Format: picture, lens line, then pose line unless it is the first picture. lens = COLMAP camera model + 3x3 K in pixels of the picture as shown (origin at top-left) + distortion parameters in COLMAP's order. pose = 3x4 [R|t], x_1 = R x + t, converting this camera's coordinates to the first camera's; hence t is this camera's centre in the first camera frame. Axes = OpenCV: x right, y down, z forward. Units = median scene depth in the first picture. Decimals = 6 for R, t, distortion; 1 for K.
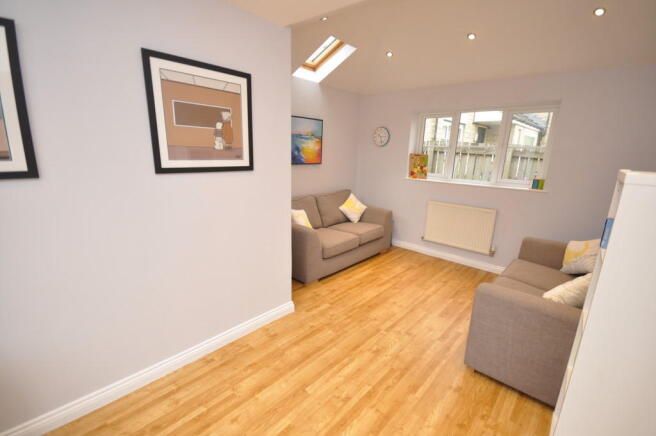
lens RADIAL K [[281.0, 0, 328.0], [0, 281.0, 218.0], [0, 0, 1]] dist [0.000520, 0.000133]
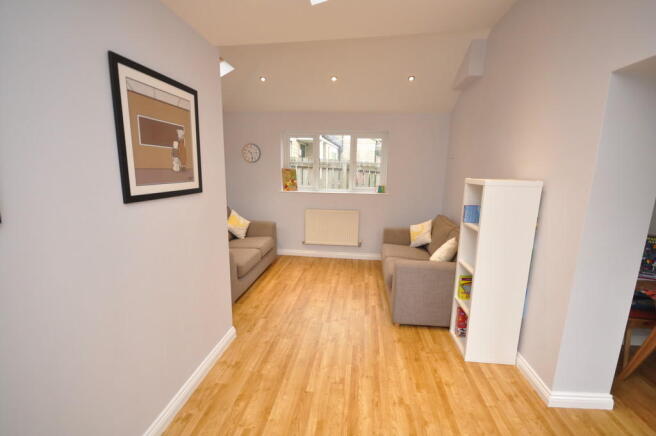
lens RADIAL K [[281.0, 0, 328.0], [0, 281.0, 218.0], [0, 0, 1]] dist [0.000520, 0.000133]
pose [[0.816772, -0.116533, 0.565069, -0.430236], [0.141869, 0.989885, -0.000922, -0.024384], [-0.559246, 0.080919, 0.825043, 0.011169]]
